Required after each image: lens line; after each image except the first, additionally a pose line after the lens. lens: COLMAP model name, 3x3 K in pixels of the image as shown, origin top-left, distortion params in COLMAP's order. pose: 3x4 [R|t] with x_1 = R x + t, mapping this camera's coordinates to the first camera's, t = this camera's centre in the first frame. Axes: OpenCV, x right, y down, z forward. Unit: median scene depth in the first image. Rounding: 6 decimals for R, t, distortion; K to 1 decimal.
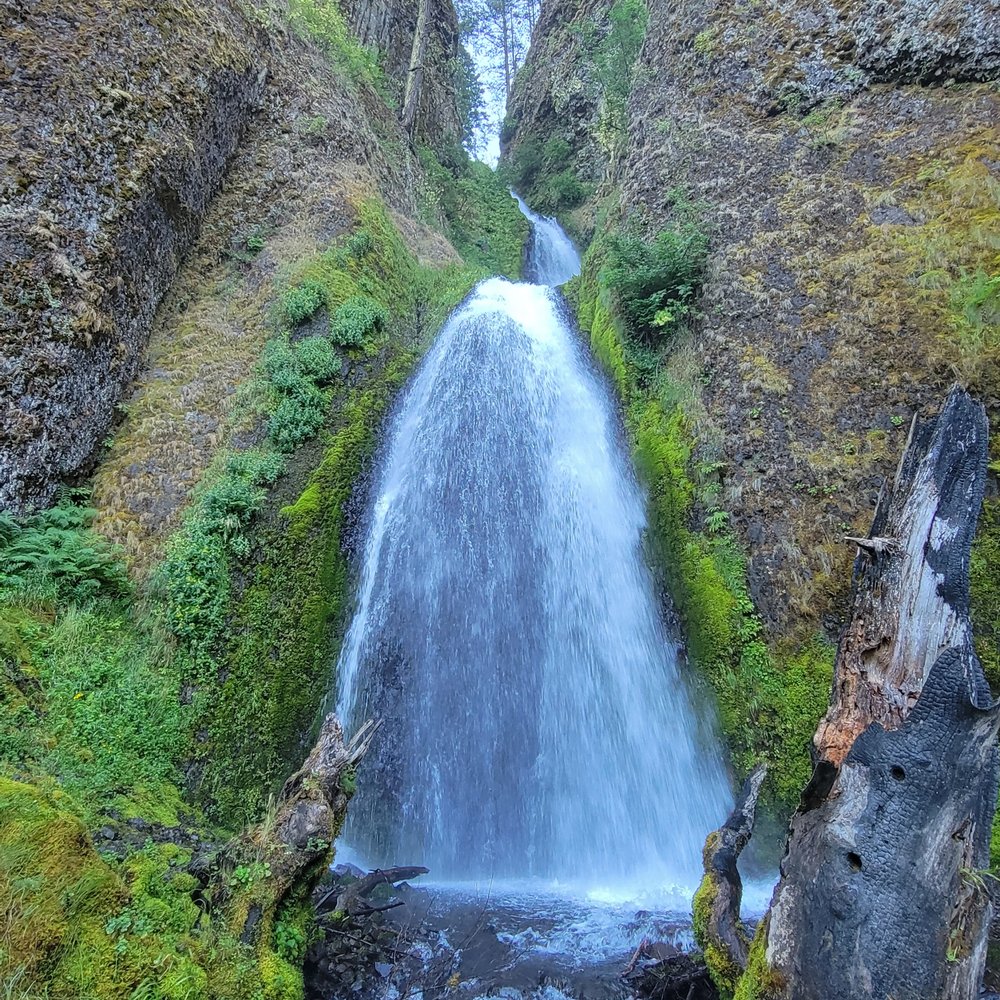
lens RADIAL K [[716.3, 0, 500.0], [0, 716.3, 496.5], [0, 0, 1]] dist [-0.012447, 0.005042]
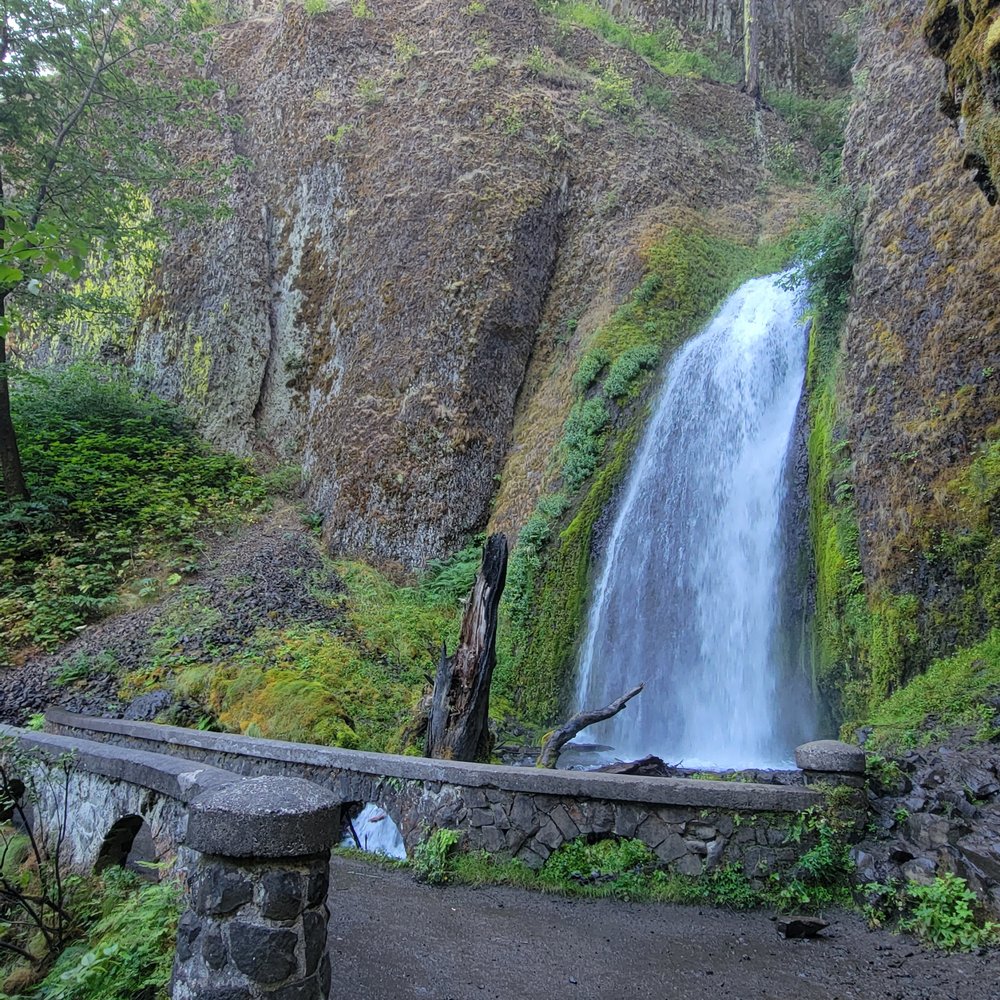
lens RADIAL K [[716.3, 0, 499.9], [0, 716.3, 502.4], [0, 0, 1]] dist [-0.012447, 0.005042]
pose [[0.722022, -0.170038, -0.670650, 0.610927], [0.221377, 0.975148, -0.008905, -0.059375], [0.655496, -0.142037, 0.741721, -0.228830]]
